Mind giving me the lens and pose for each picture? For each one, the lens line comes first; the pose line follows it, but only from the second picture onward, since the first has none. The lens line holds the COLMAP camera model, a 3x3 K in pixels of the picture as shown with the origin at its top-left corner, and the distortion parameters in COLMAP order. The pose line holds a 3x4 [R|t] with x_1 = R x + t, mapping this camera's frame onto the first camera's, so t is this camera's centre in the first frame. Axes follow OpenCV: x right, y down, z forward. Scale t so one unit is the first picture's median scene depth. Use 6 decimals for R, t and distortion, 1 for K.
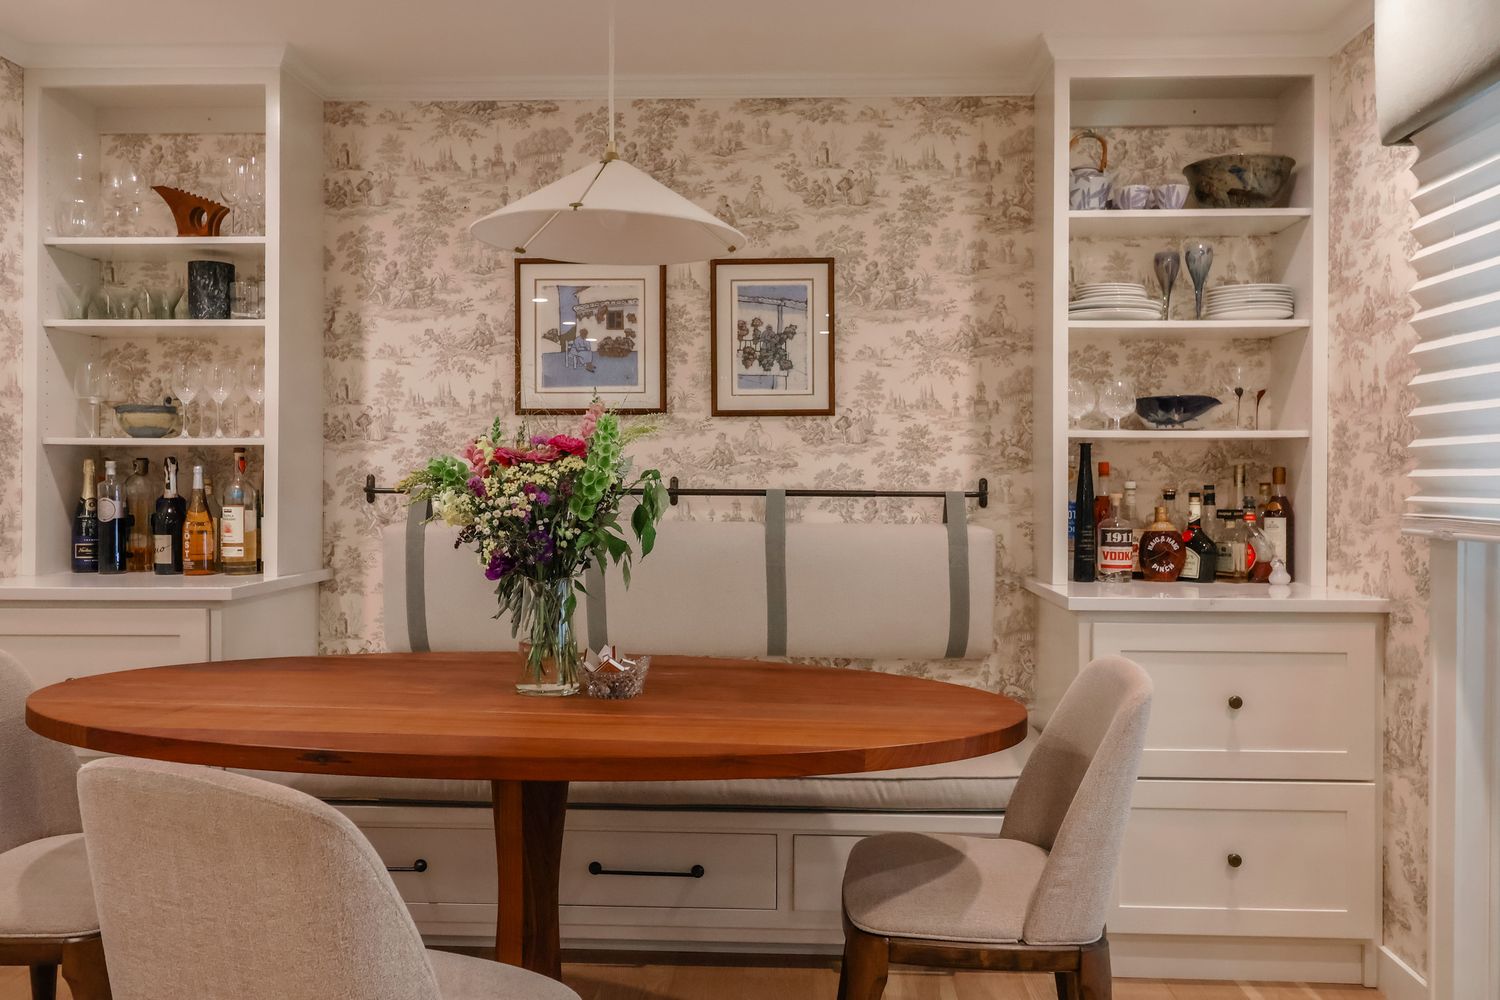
lens RADIAL K [[1185.4, 0, 750.7], [0, 1185.4, 485.5], [0, 0, 1]] dist [0.013227, -0.018093]
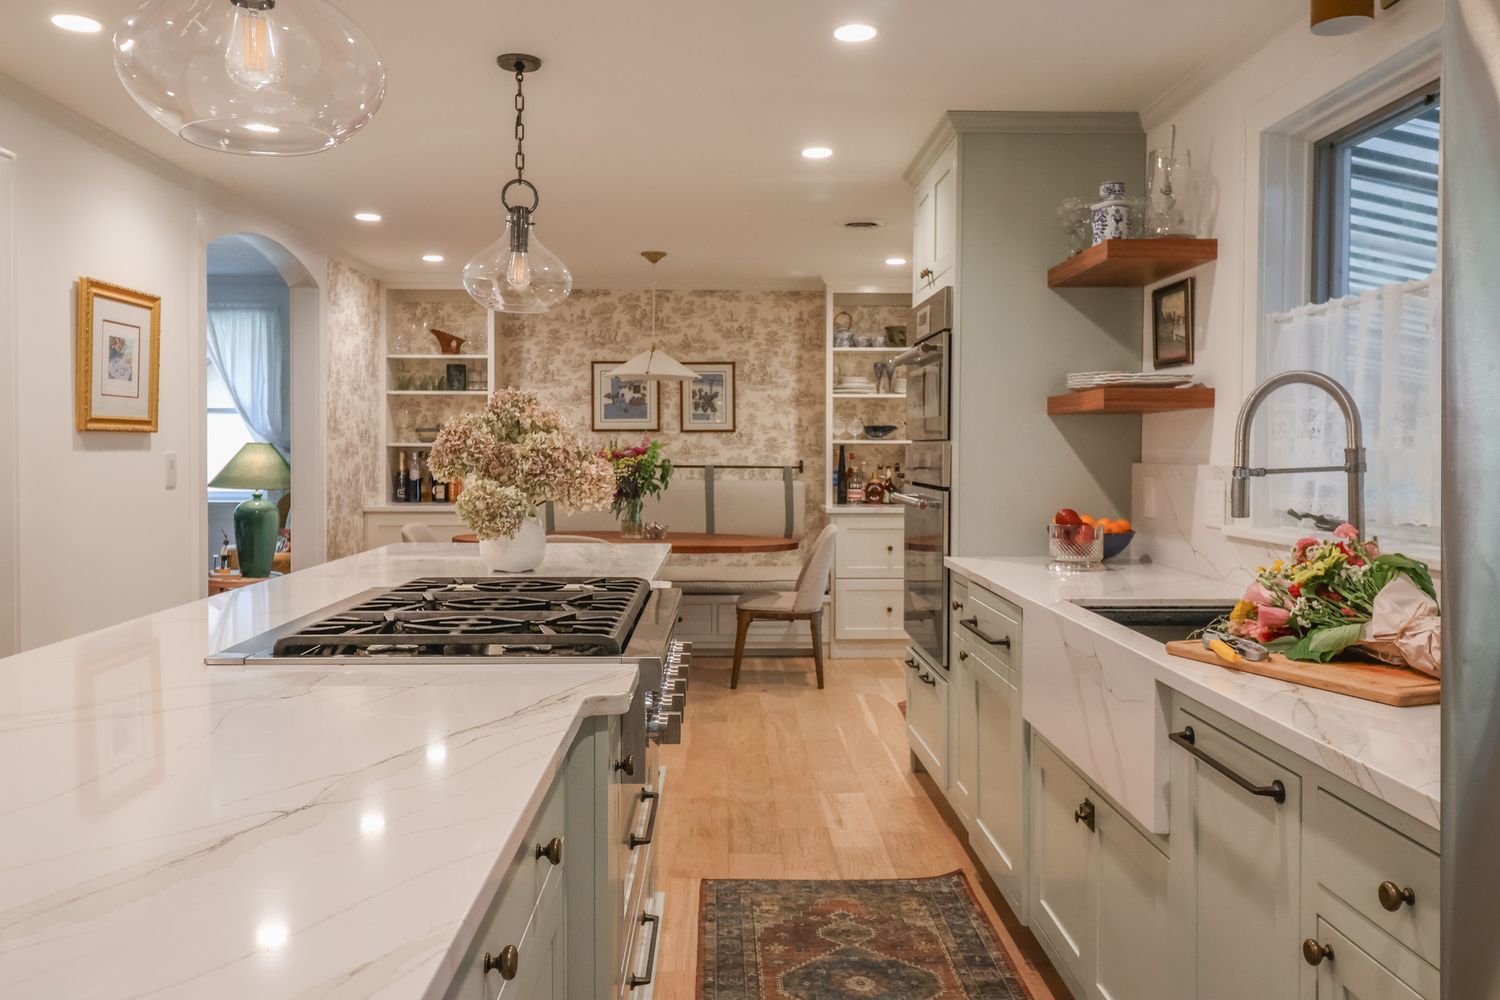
lens RADIAL K [[1185.4, 0, 759.3], [0, 1185.4, 484.3], [0, 0, 1]] dist [0.013227, -0.018093]
pose [[0.996826, -0.003138, 0.079555, -0.063271], [0.001216, 0.999706, 0.024196, -0.014622], [-0.079608, -0.024023, 0.996537, -1.243104]]
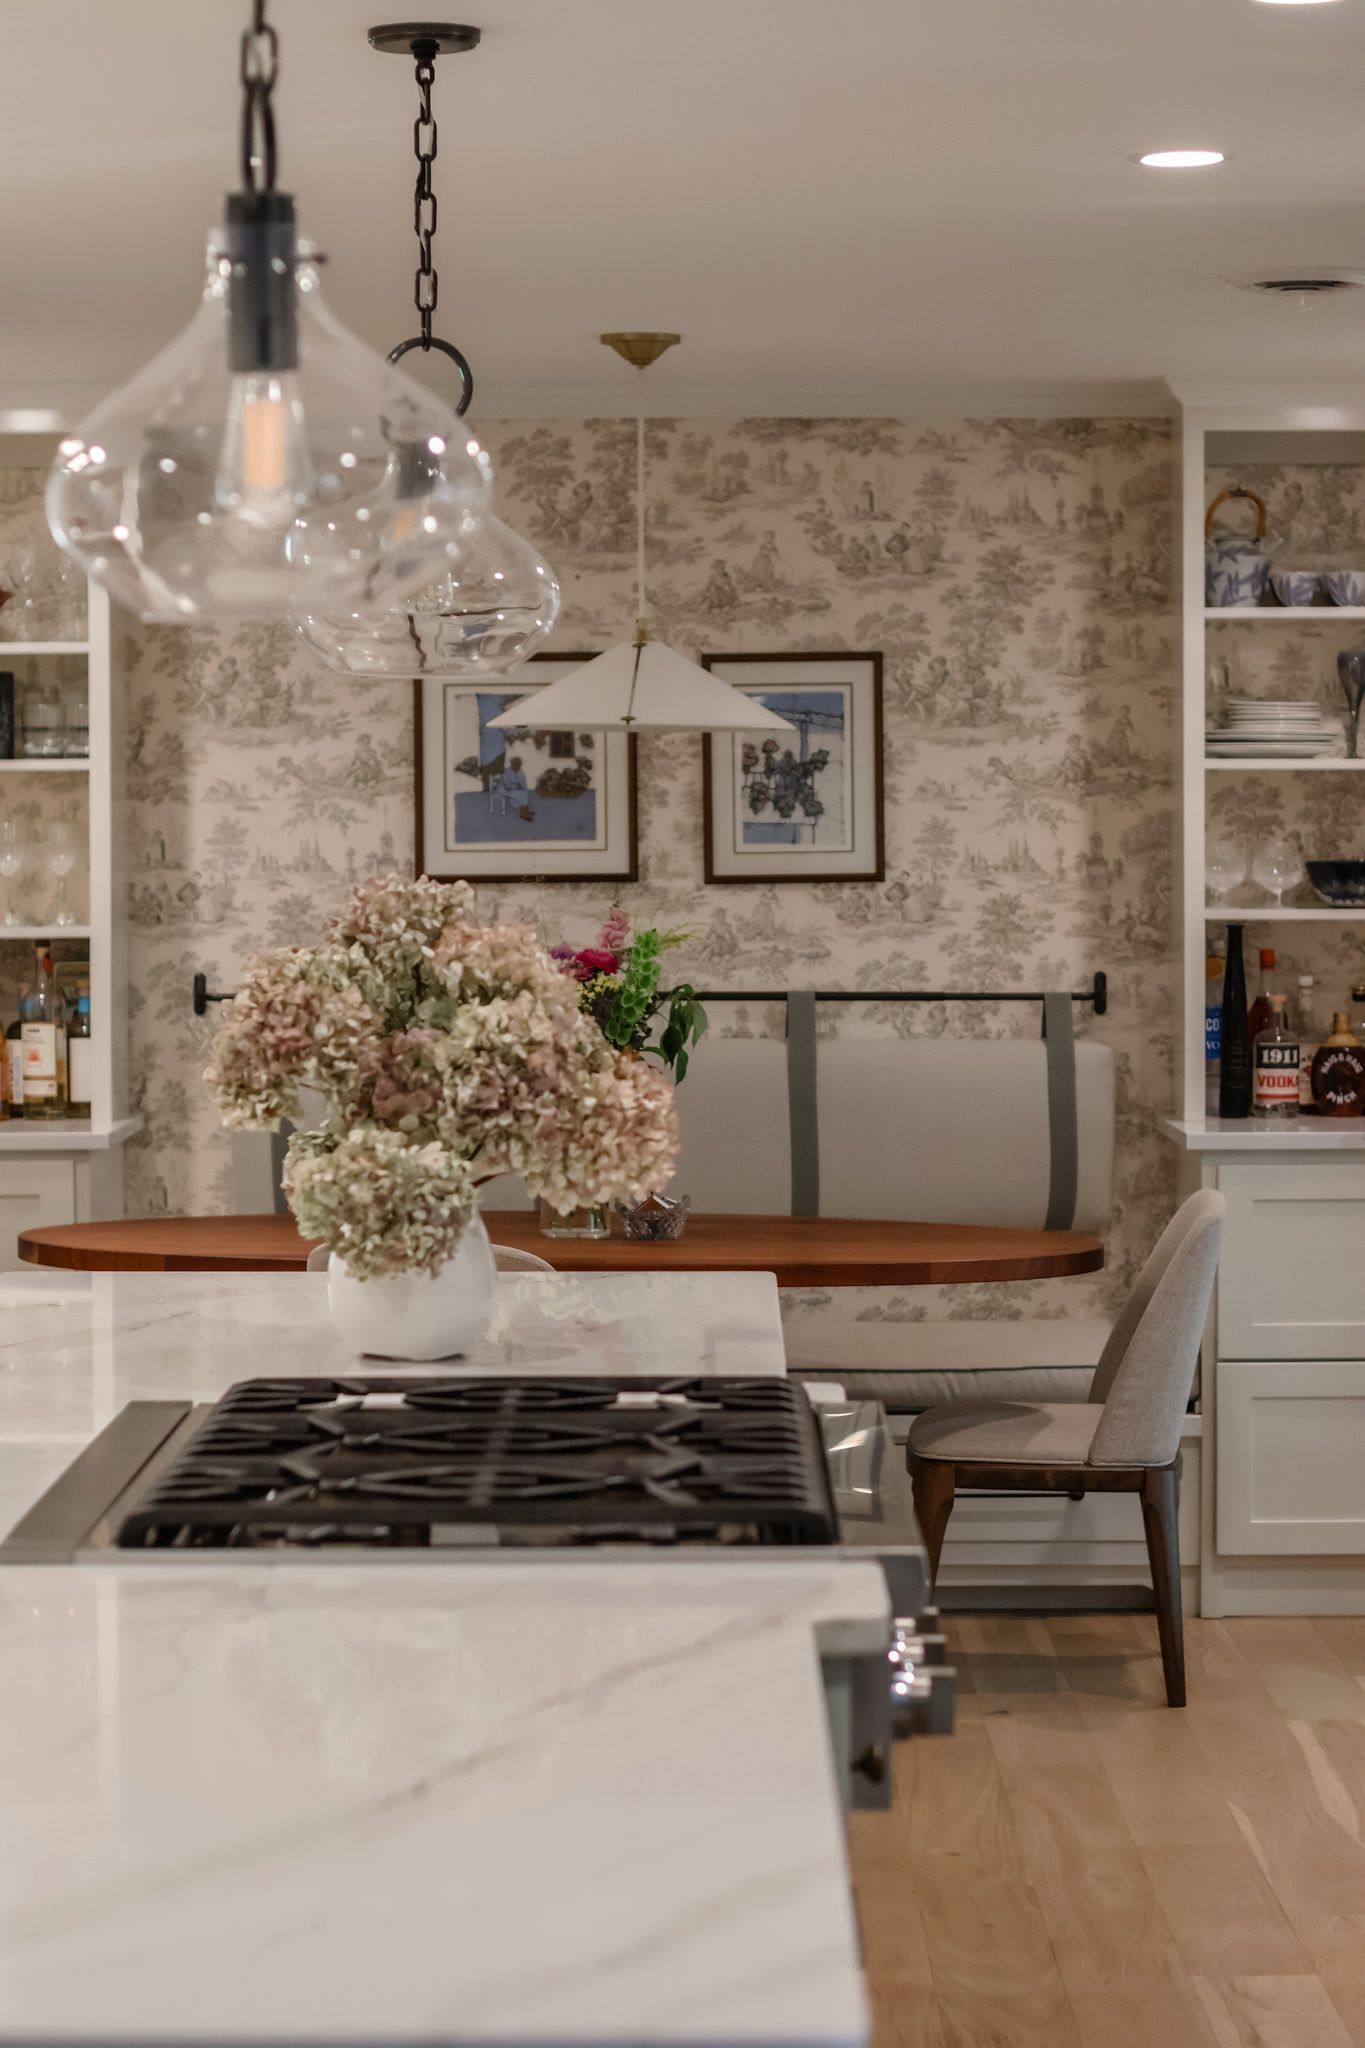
lens RADIAL K [[4839.9, 0, 692.8], [0, 4839.9, 1041.3], [0, 0, 1]] dist [-0.083738, 0.000000]
pose [[0.998872, -0.009181, 0.046581, -0.171050], [0.007278, 0.999138, 0.040865, -0.082235], [-0.046916, -0.040480, 0.998078, -1.790449]]
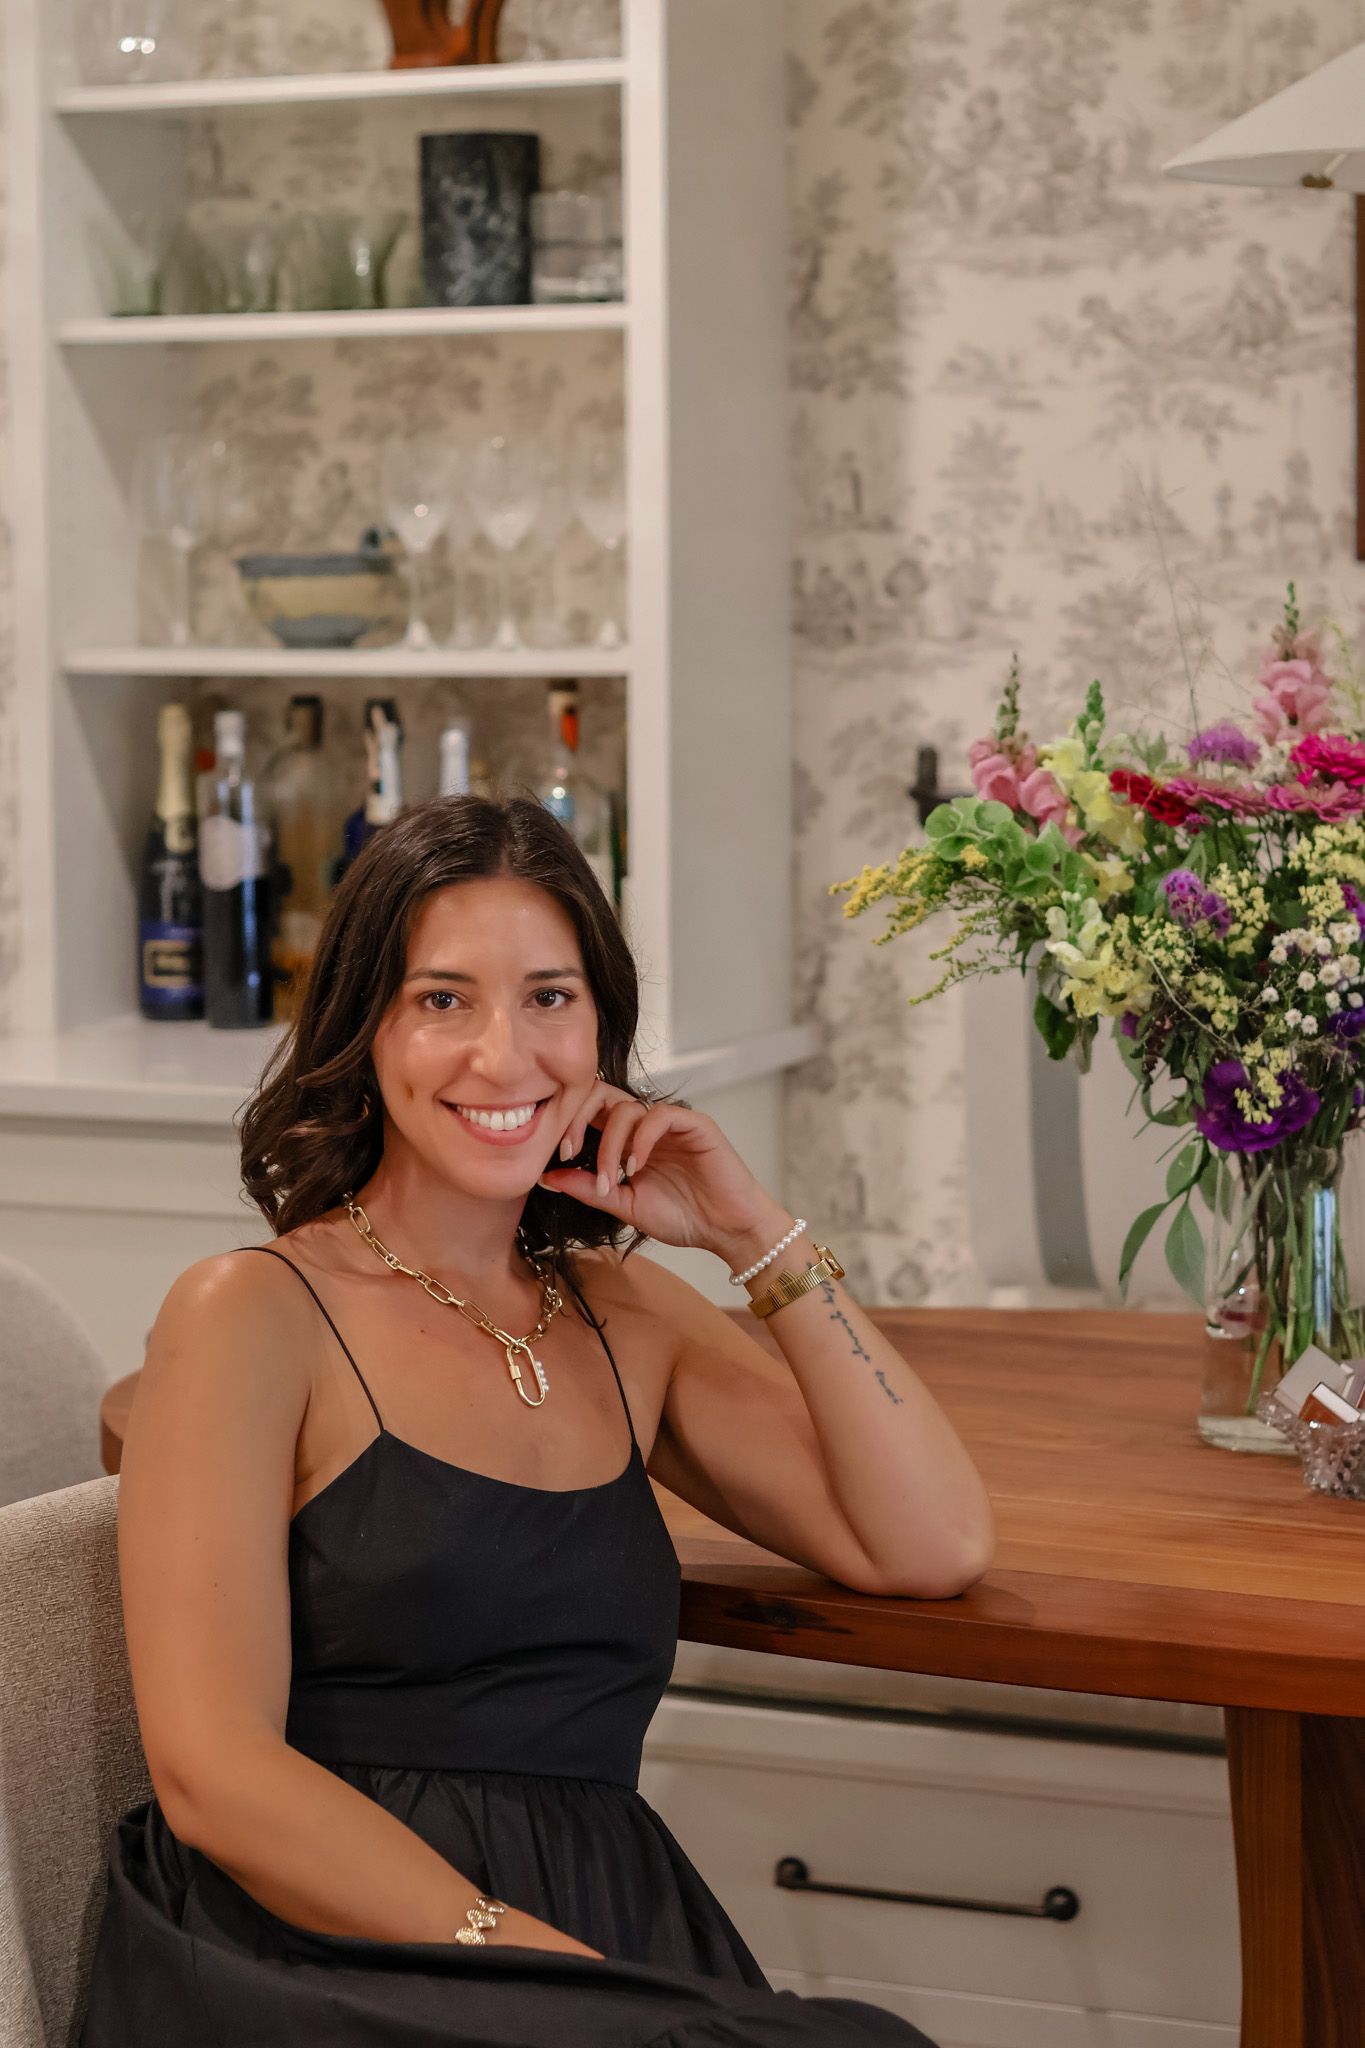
lens RADIAL K [[4839.9, 0, 675.9], [0, 4839.9, 1017.0], [0, 0, 1]] dist [-0.083738, 0.000000]
pose [[0.928795, 0.027501, -0.369572, 0.116326], [0.012997, 0.994212, 0.106647, -0.079573], [0.370366, -0.103857, 0.923062, -0.280966]]
